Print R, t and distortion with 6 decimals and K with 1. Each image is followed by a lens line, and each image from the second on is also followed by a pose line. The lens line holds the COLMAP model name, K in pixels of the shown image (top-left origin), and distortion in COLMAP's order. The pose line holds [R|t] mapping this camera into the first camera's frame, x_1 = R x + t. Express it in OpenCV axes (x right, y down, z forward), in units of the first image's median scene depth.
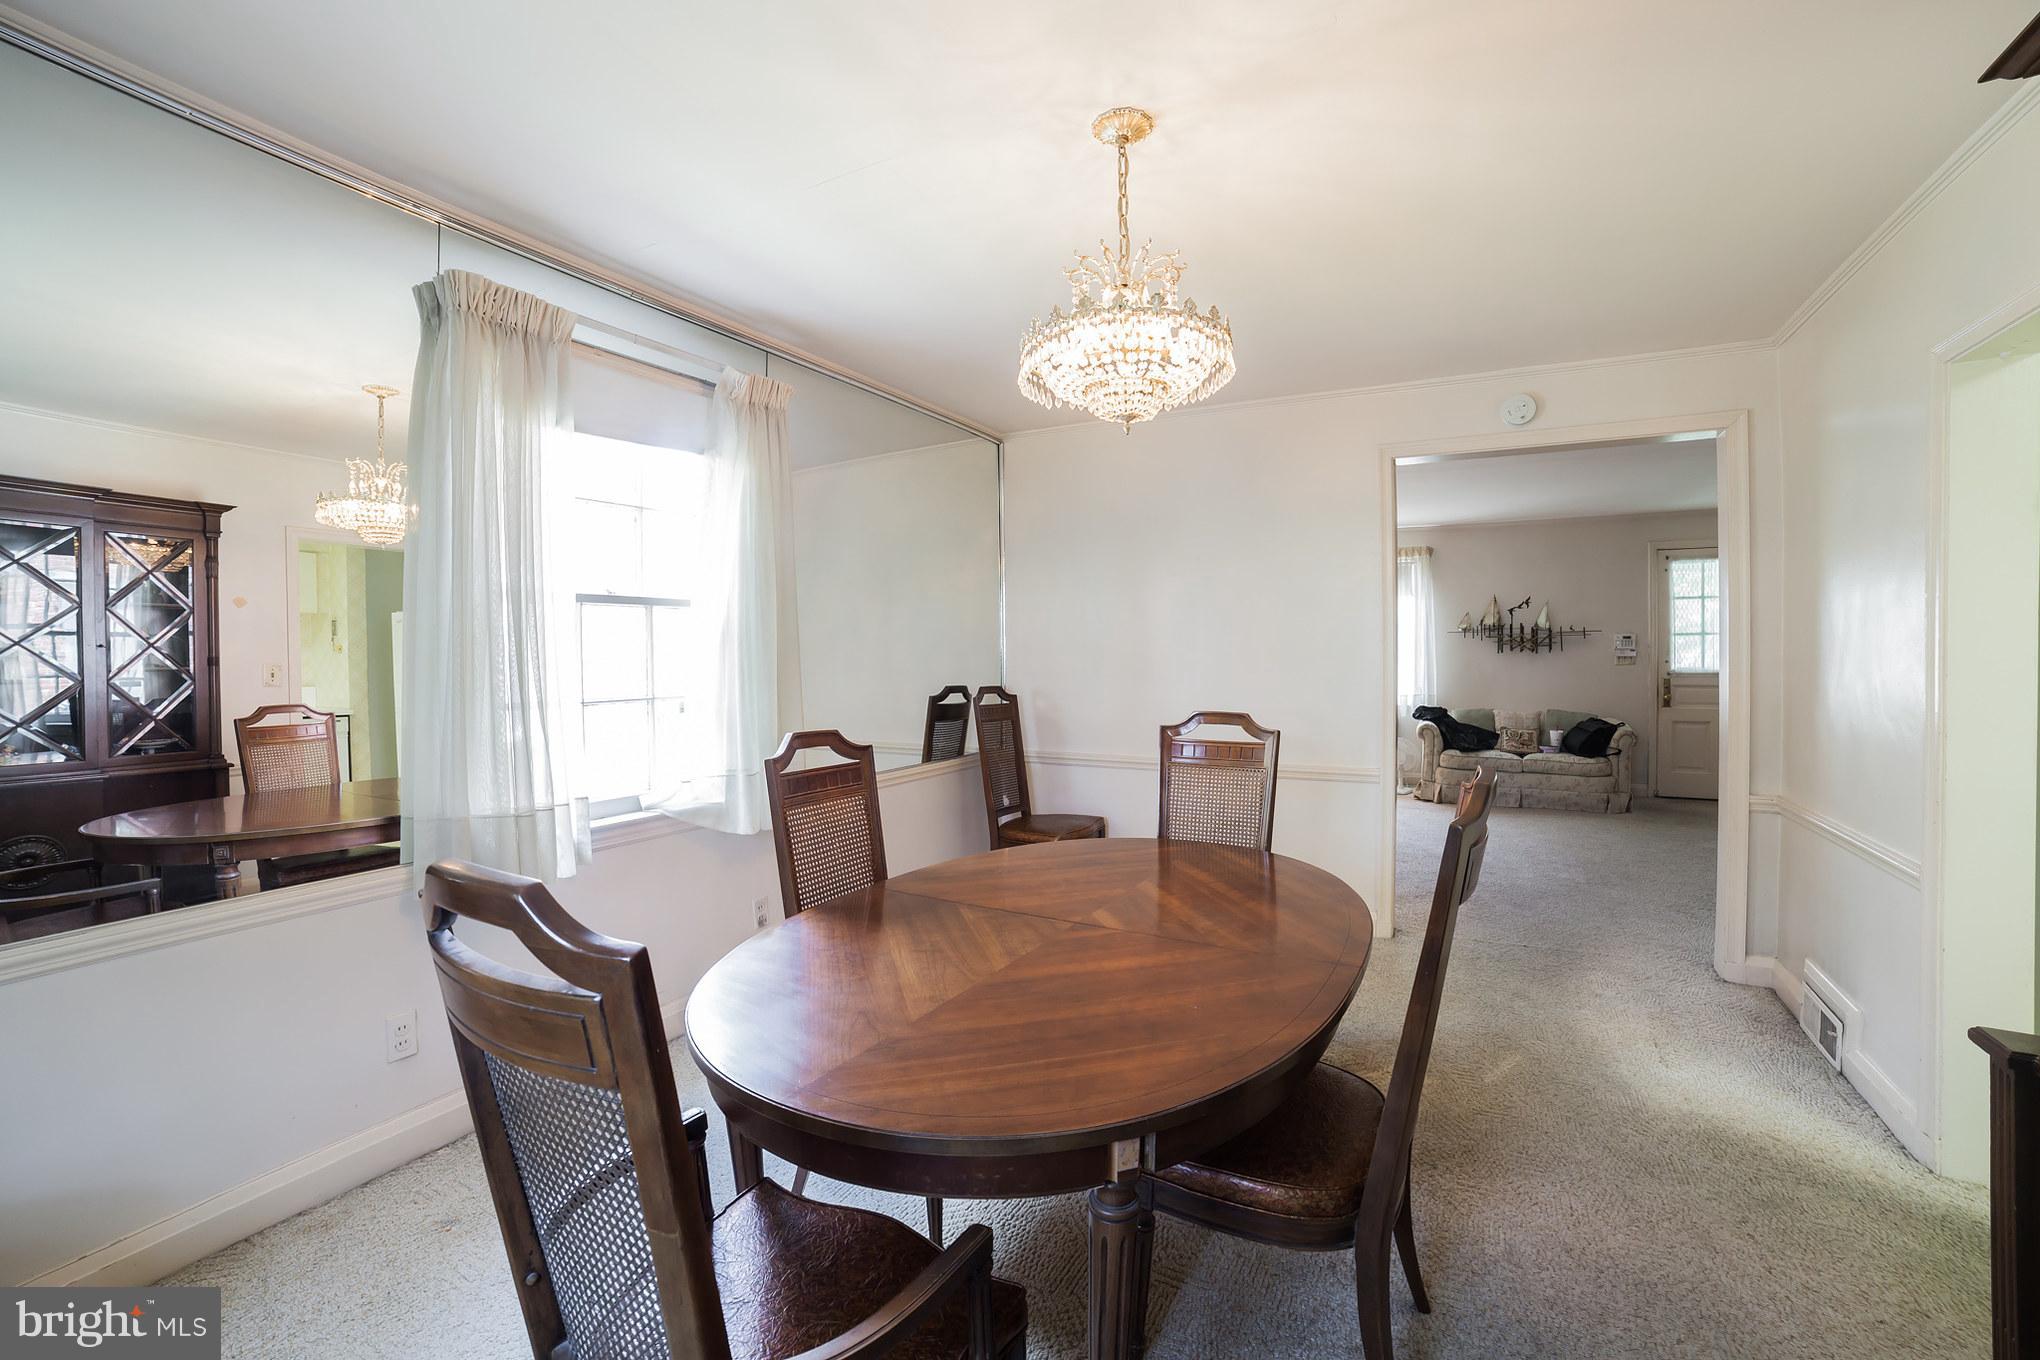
lens RADIAL K [[843.7, 0, 1015.5], [0, 843.7, 666.1], [0, 0, 1]] dist [-0.101702, 0.033427]
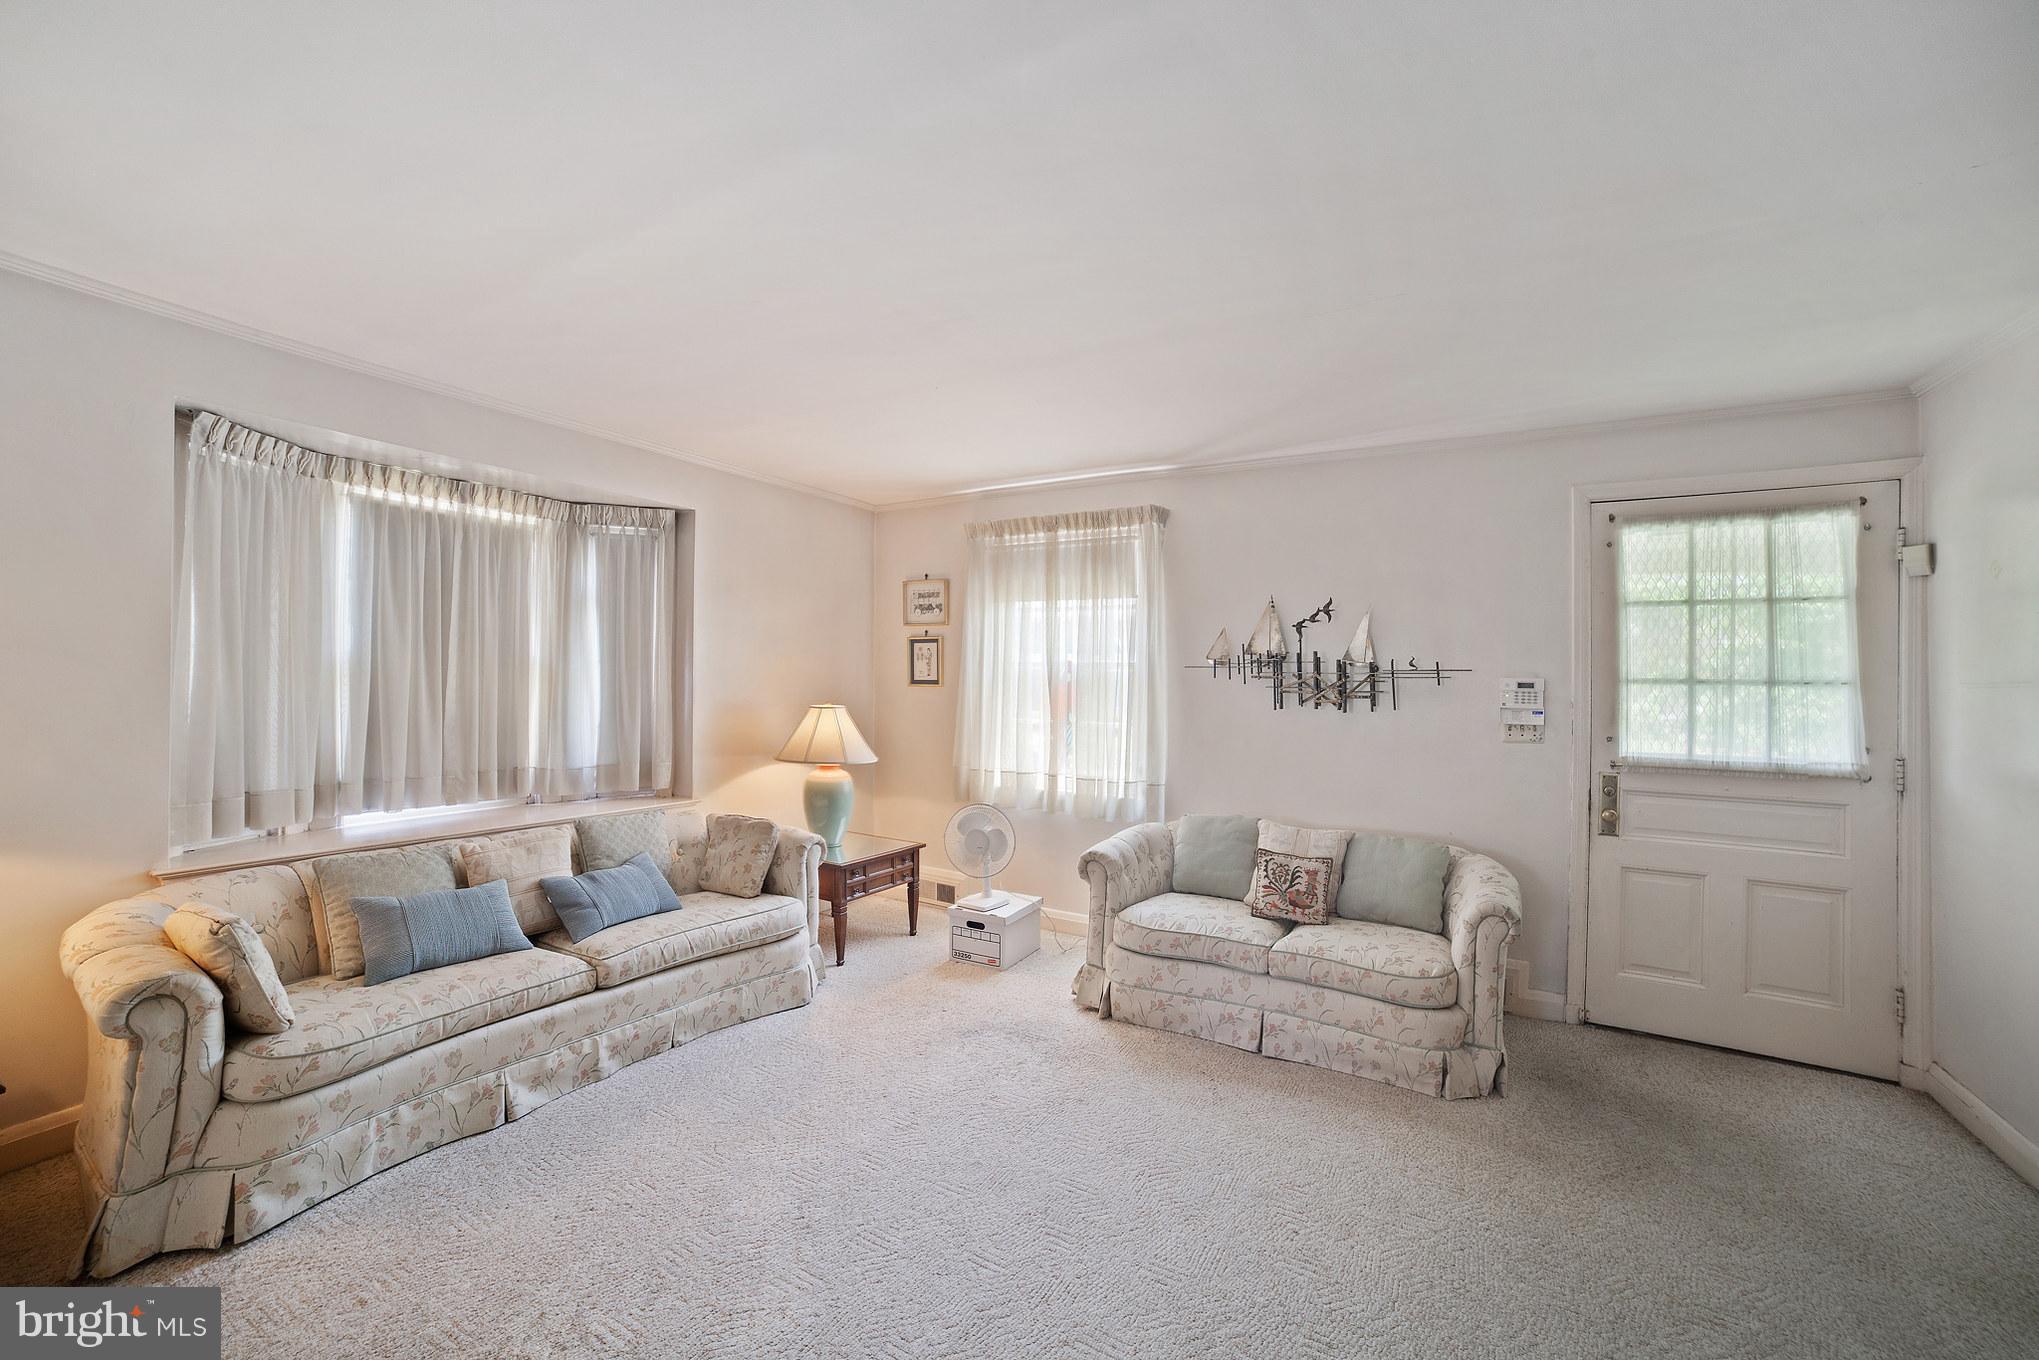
lens RADIAL K [[809.6, 0, 1019.5], [0, 809.6, 680.0], [0, 0, 1]] dist [-0.048548, 0.000126]
pose [[0.999541, 0.025671, -0.016061, 0.656632], [-0.025956, 0.999505, -0.017764, -0.031357], [0.015597, 0.018173, 0.999713, 0.736483]]
